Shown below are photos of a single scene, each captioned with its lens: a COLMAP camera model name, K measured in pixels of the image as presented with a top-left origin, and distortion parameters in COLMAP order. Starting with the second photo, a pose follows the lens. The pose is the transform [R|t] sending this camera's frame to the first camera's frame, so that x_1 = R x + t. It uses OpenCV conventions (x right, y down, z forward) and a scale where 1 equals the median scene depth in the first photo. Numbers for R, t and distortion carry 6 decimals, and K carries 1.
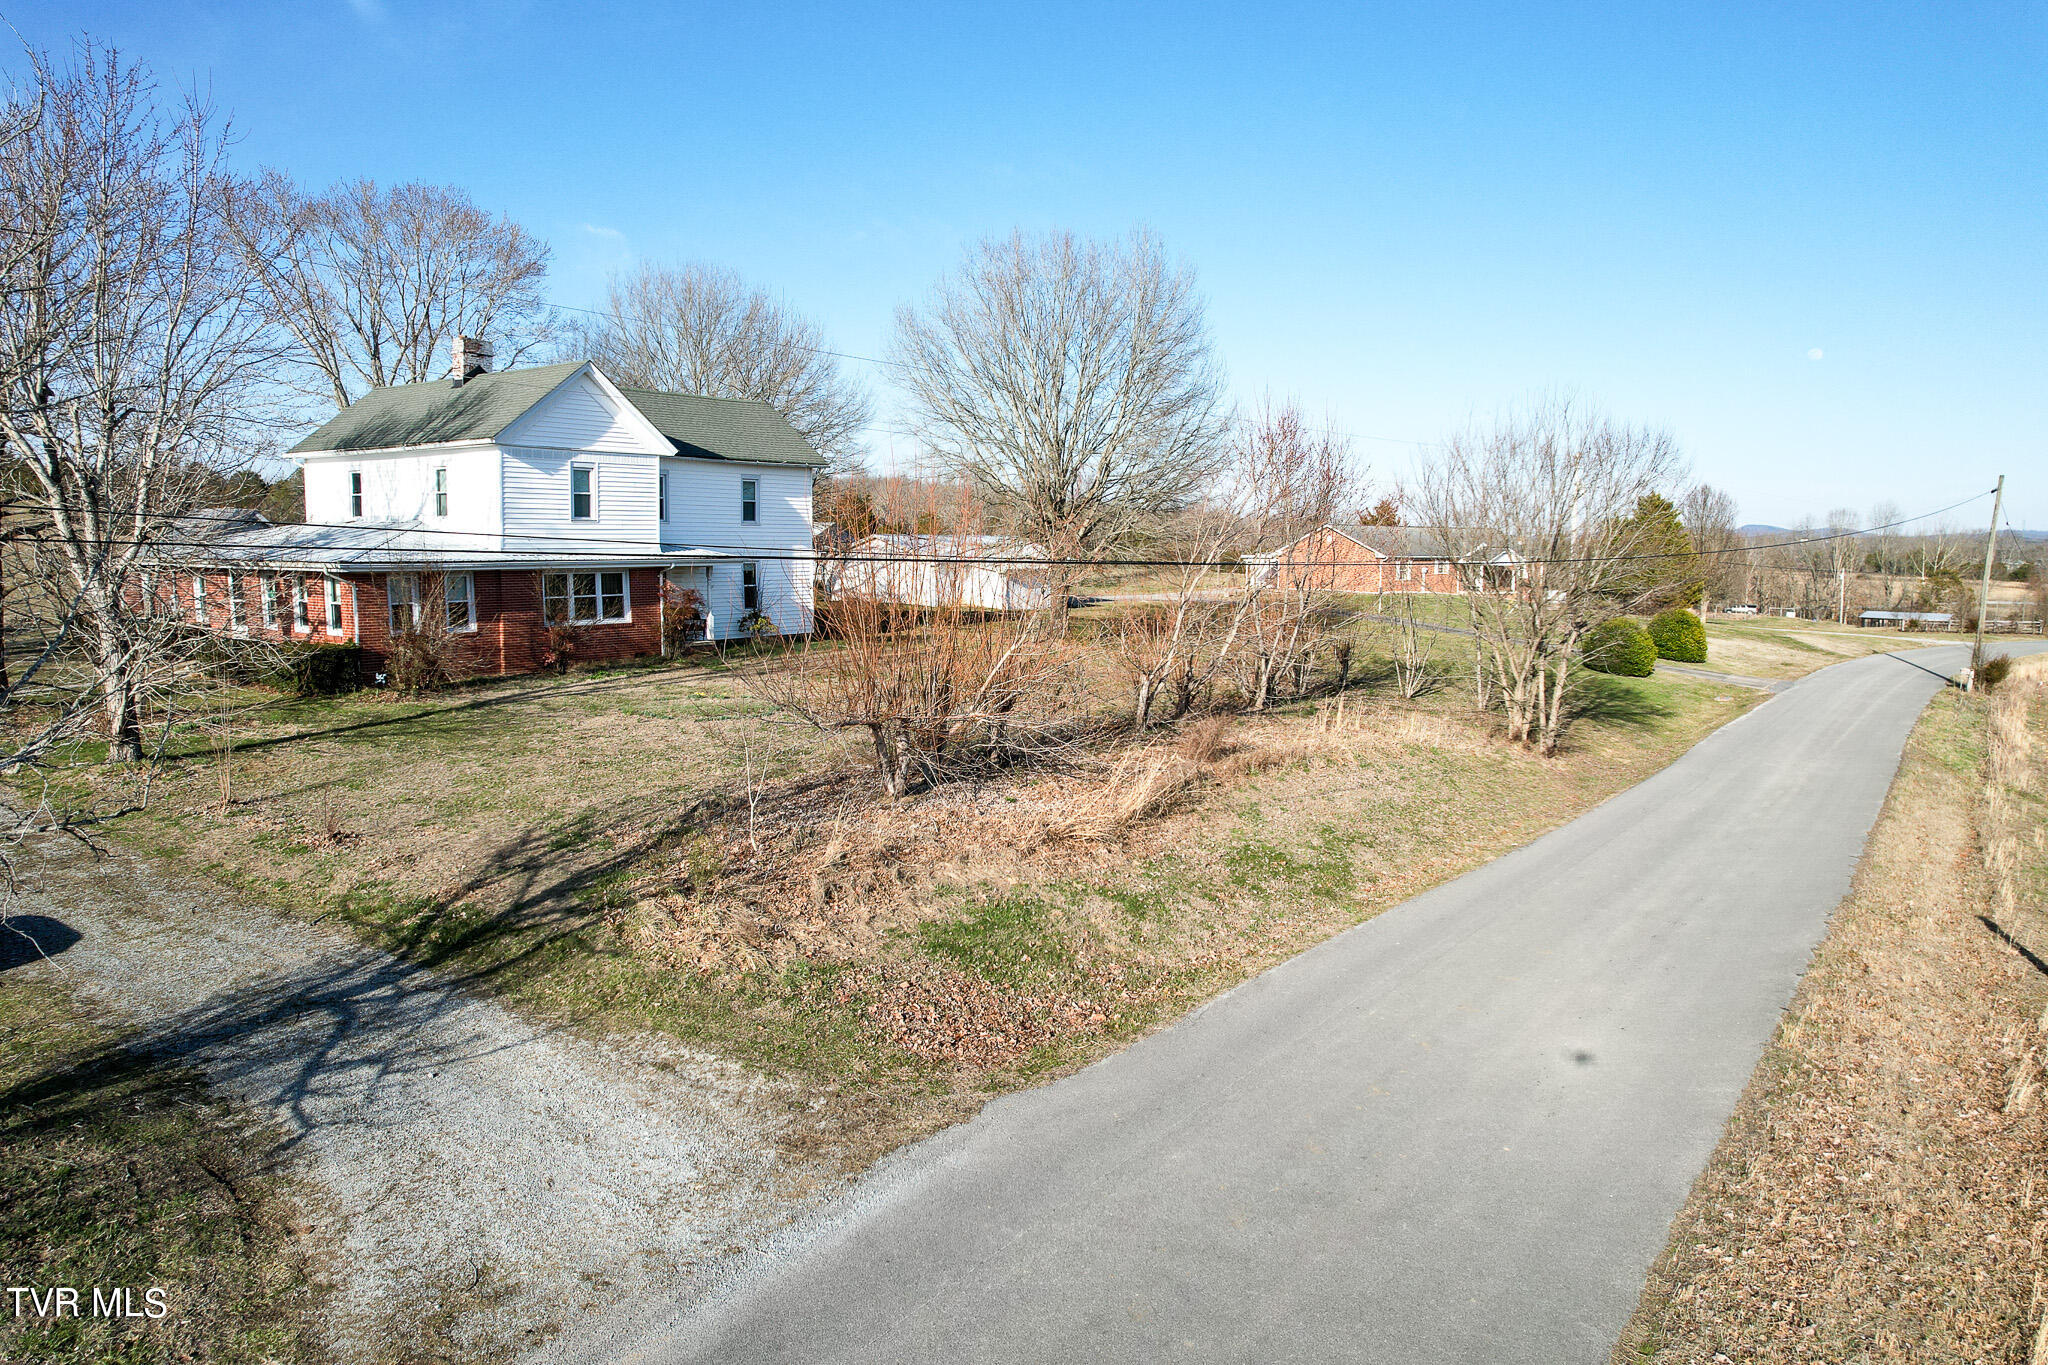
lens RADIAL K [[1312.6, 0, 1023.2], [0, 1312.6, 679.9], [0, 0, 1]] dist [-0.060115, 0.051030]
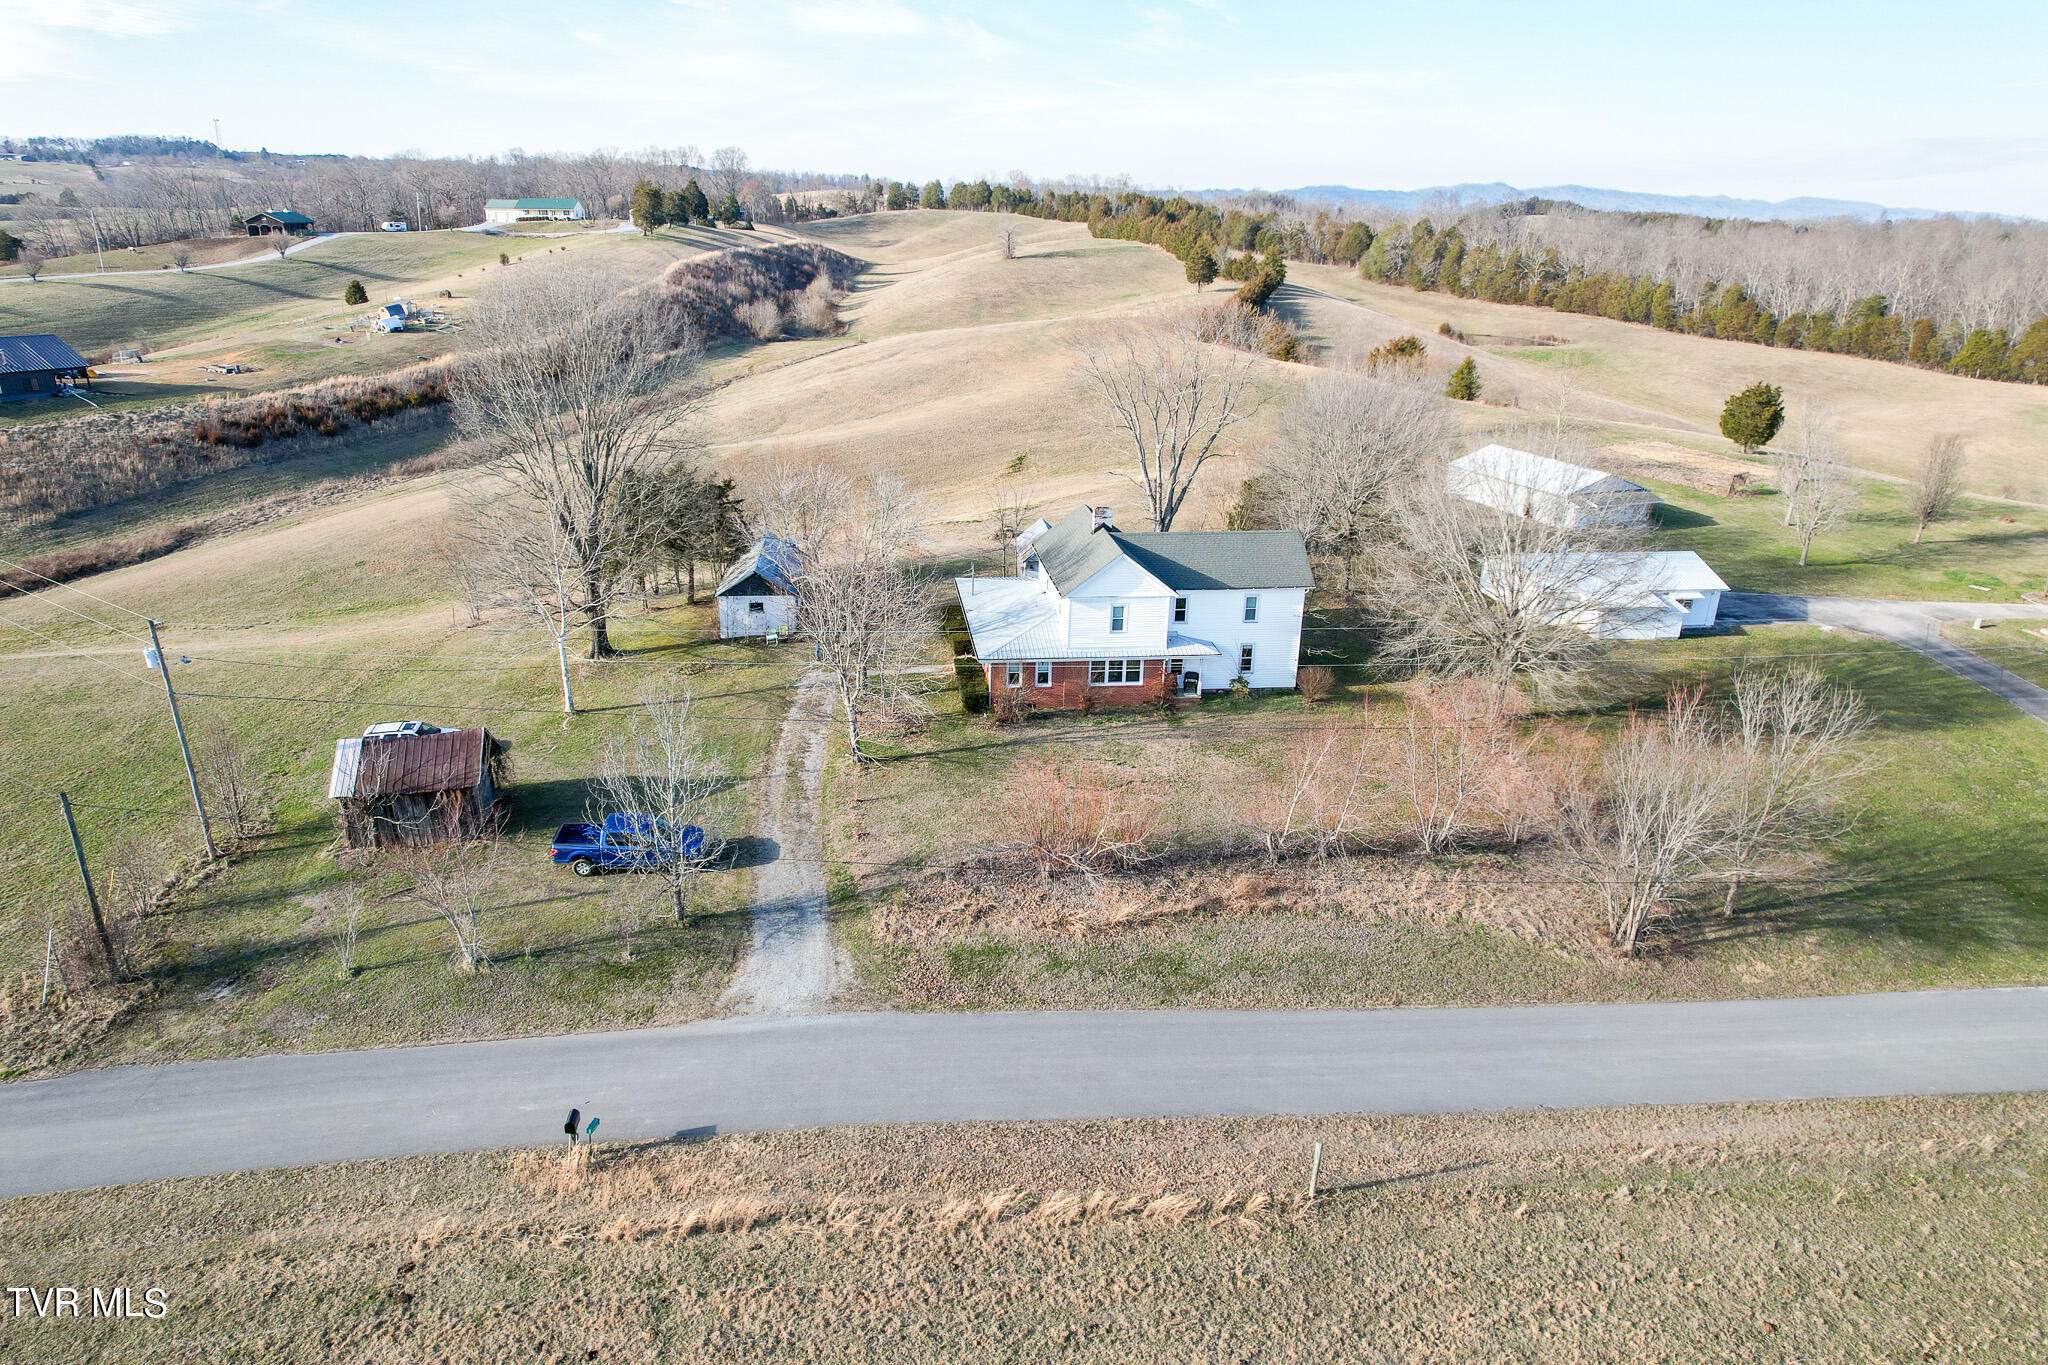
lens RADIAL K [[1312.6, 0, 1025.0], [0, 1312.6, 680.2], [0, 0, 1]] dist [-0.060115, 0.051030]
pose [[0.680999, 0.259573, -0.684735, 0.915699], [-0.094304, 0.958368, 0.269514, -0.577622], [0.726186, -0.118966, 0.677127, -0.386654]]
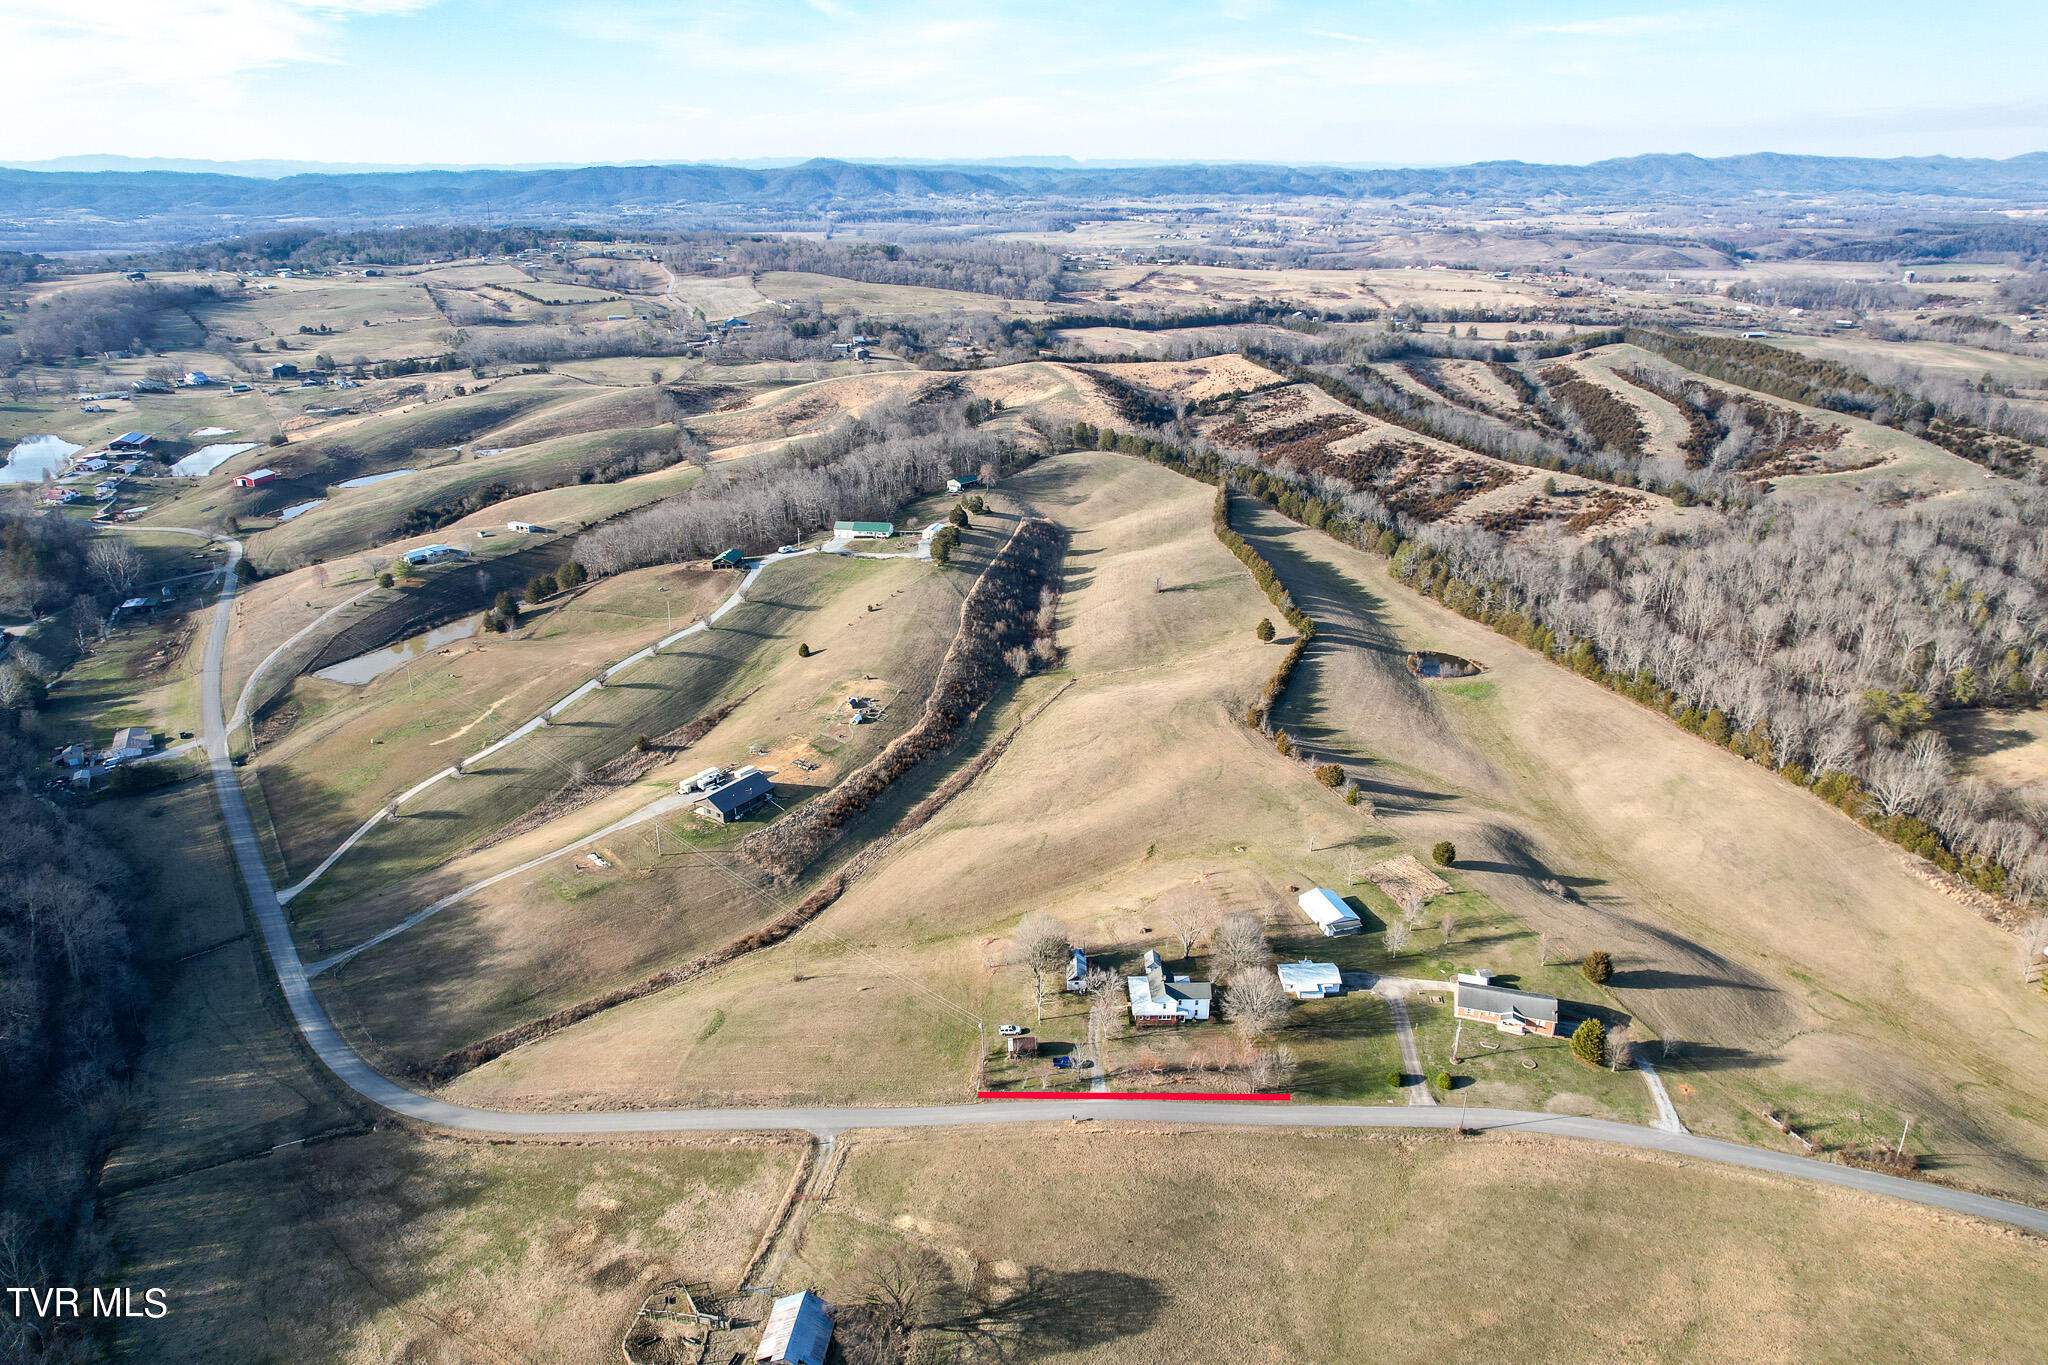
lens RADIAL K [[1312.6, 0, 1027.9], [0, 1312.6, 681.3], [0, 0, 1]] dist [-0.060115, 0.051030]
pose [[0.591123, 0.292126, -0.751822, 4.991245], [-0.083980, 0.949334, 0.302841, -4.748446], [0.802198, -0.115878, 0.585706, -4.503258]]
